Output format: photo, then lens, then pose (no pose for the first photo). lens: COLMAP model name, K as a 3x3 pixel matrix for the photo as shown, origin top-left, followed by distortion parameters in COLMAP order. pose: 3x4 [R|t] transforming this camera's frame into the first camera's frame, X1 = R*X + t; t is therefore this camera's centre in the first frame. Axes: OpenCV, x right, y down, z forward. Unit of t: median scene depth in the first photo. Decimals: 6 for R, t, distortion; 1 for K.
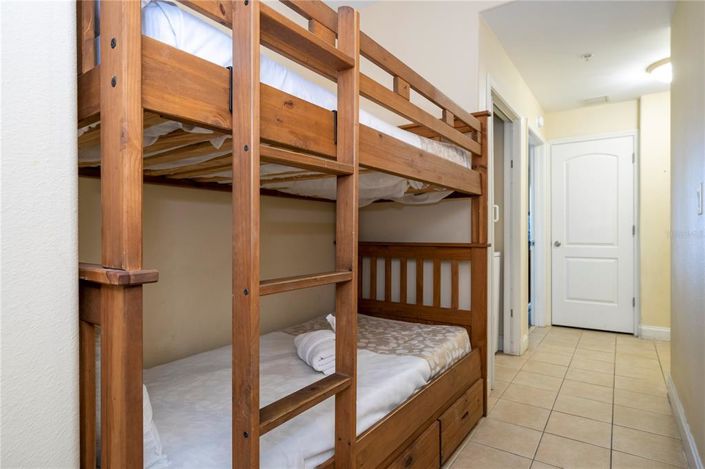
lens RADIAL K [[380.1, 0, 351.4], [0, 380.1, 234.6], [0, 0, 1]] dist [-0.003680, 0.000132]
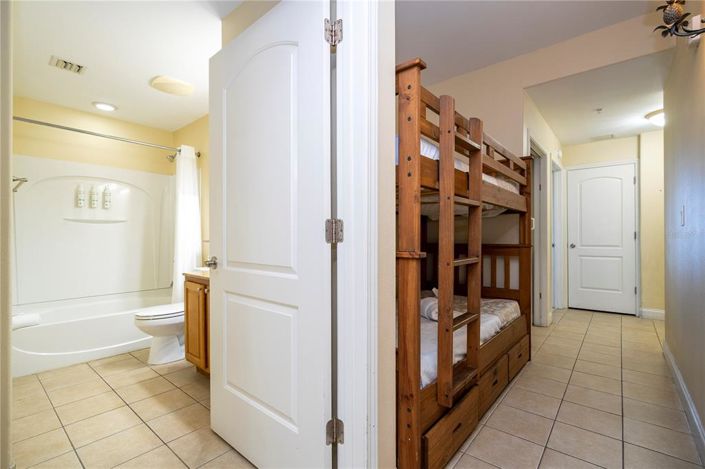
lens RADIAL K [[319.1, 0, 354.1], [0, 319.1, 235.4], [0, 0, 1]] dist [0.000951, 0.001225]
pose [[0.996908, 0.001159, -0.078563, -0.224233], [-0.001929, 0.999951, -0.009728, 0.001692], [0.078548, 0.009850, 0.996862, -0.289782]]
